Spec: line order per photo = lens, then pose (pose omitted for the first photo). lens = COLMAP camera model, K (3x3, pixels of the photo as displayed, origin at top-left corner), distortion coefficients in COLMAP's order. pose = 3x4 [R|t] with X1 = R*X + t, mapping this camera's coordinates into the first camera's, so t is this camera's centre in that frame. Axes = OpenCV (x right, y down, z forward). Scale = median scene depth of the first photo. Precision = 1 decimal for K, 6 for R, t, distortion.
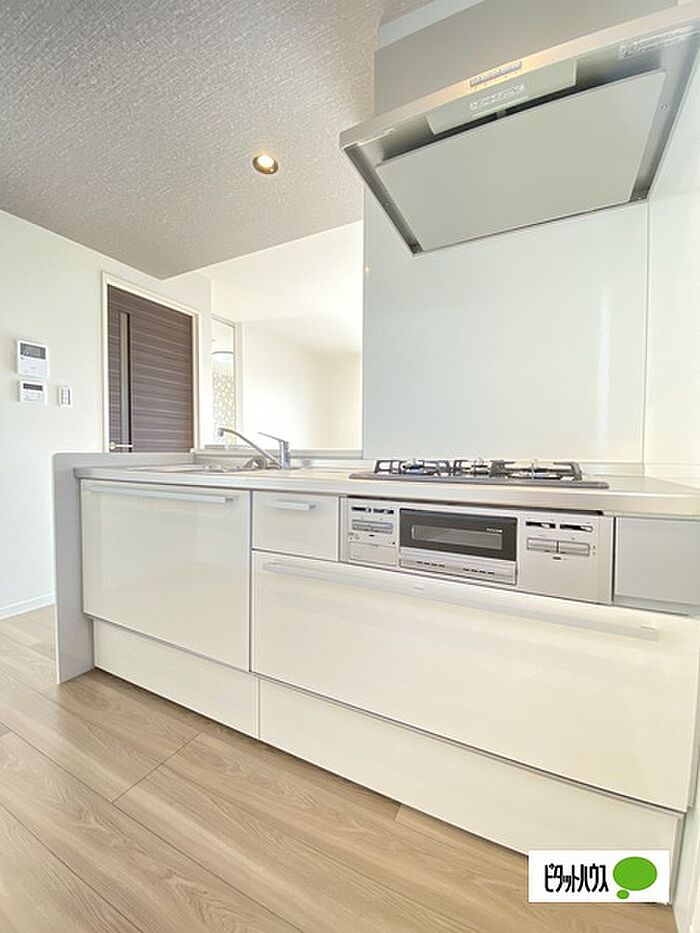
lens RADIAL K [[379.3, 0, 352.6], [0, 379.3, 466.7], [0, 0, 1]] dist [0.015639, -0.018809]
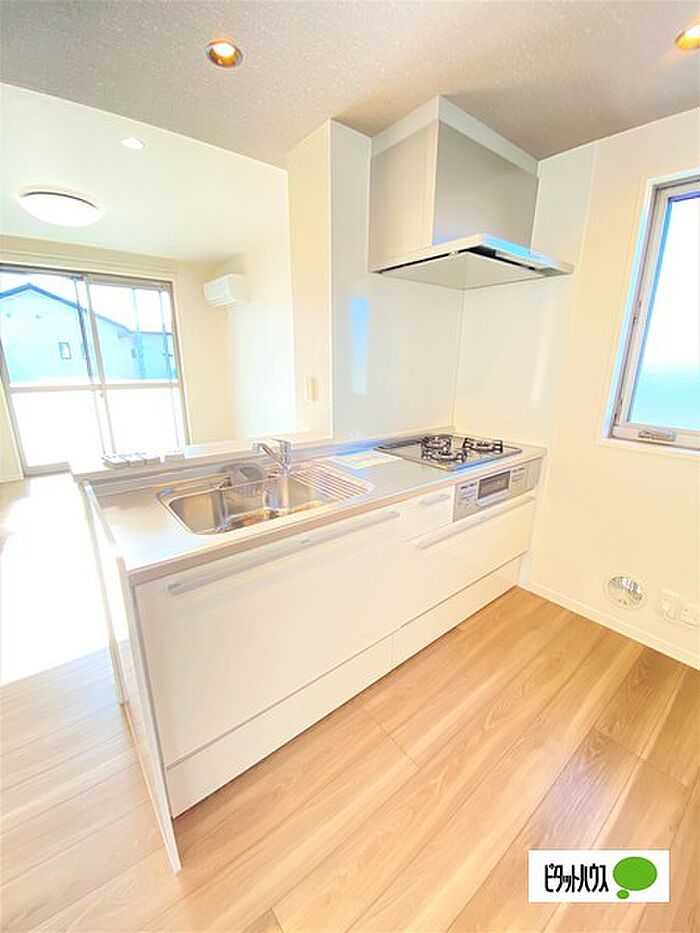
lens RADIAL K [[379.3, 0, 352.6], [0, 379.3, 466.7], [0, 0, 1]] dist [0.015639, -0.018809]
pose [[0.404914, -0.252276, 0.878864, -1.694108], [0.030167, 0.964347, 0.262915, -0.447027], [-0.913857, -0.079945, 0.398088, 0.829957]]
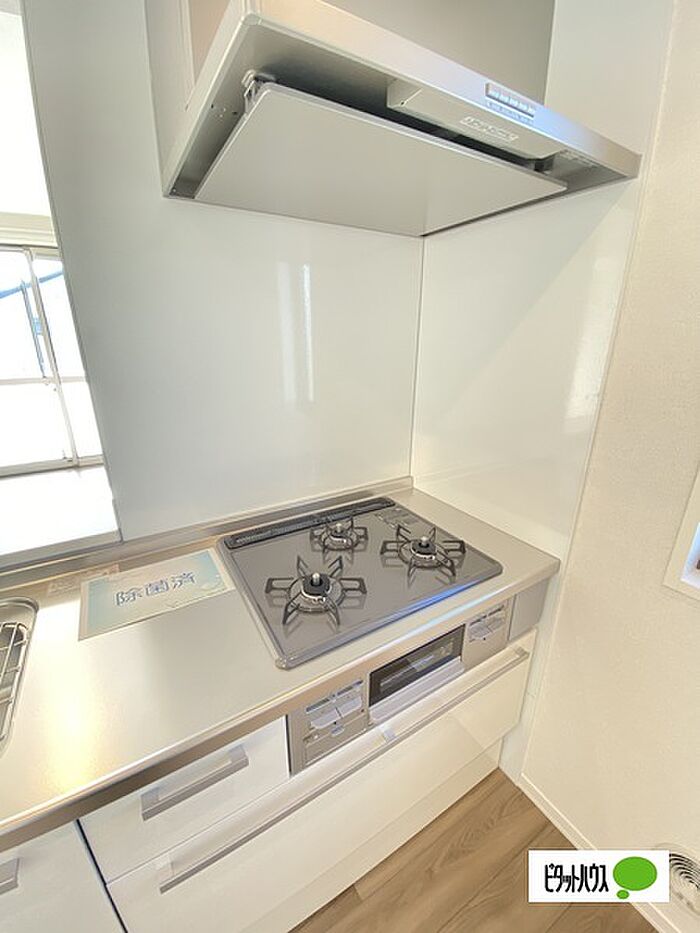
lens RADIAL K [[379.3, 0, 352.6], [0, 379.3, 466.7], [0, 0, 1]] dist [0.015639, -0.018809]
pose [[0.526017, -0.278440, 0.803602, -0.407658], [0.030125, 0.950395, 0.309584, -0.538868], [-0.849940, -0.138638, 0.508312, 0.679578]]
